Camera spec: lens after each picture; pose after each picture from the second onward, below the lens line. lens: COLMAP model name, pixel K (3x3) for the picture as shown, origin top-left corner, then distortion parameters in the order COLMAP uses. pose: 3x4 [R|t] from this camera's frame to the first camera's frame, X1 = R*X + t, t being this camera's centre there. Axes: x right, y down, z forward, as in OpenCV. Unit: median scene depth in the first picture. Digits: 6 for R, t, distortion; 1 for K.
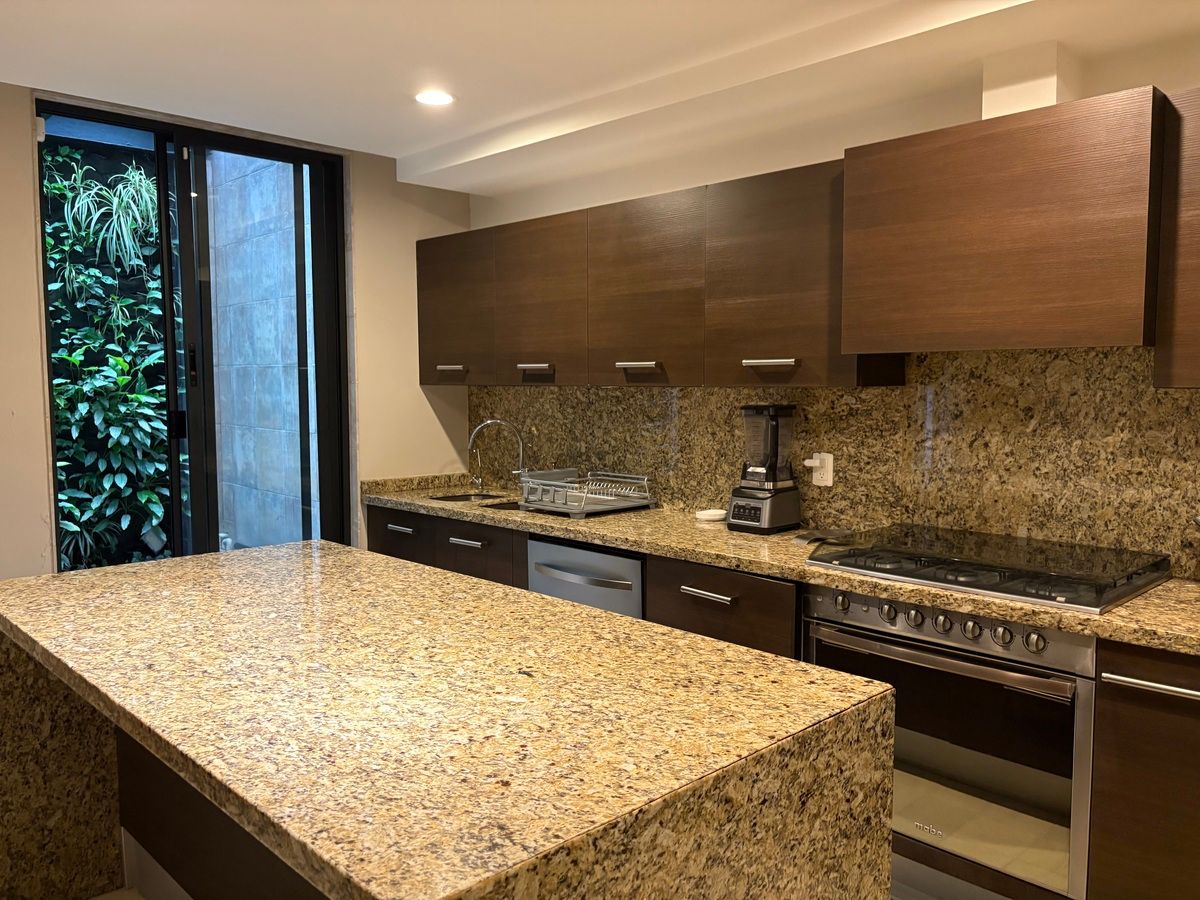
lens RADIAL K [[897.2, 0, 600.0], [0, 897.2, 450.0], [0, 0, 1]] dist [0.063038, -0.082520]
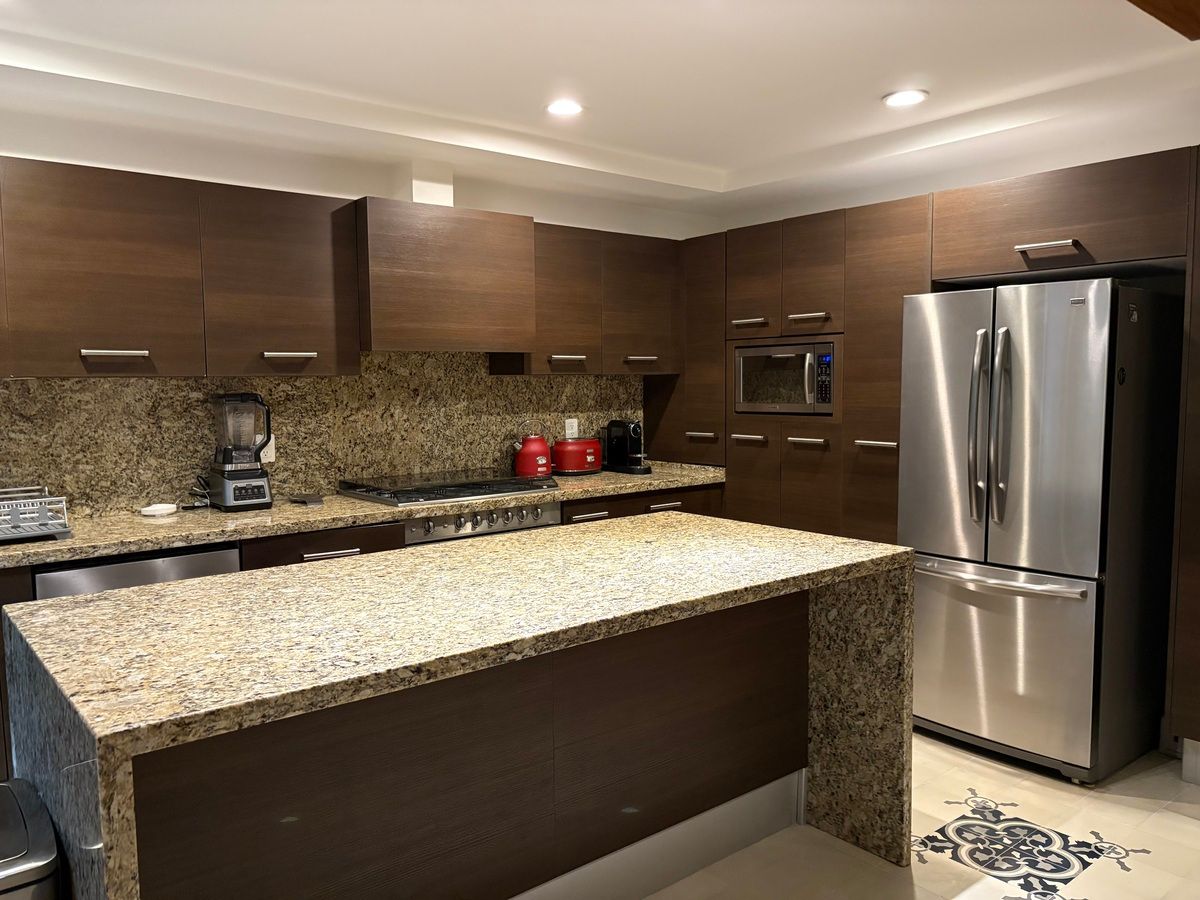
lens RADIAL K [[897.2, 0, 600.0], [0, 897.2, 450.0], [0, 0, 1]] dist [0.063038, -0.082520]
pose [[0.093333, -0.082690, 0.992195, -0.974876], [0.085219, 0.993552, 0.074786, -0.029795], [-0.991981, 0.077574, 0.099778, 0.518097]]
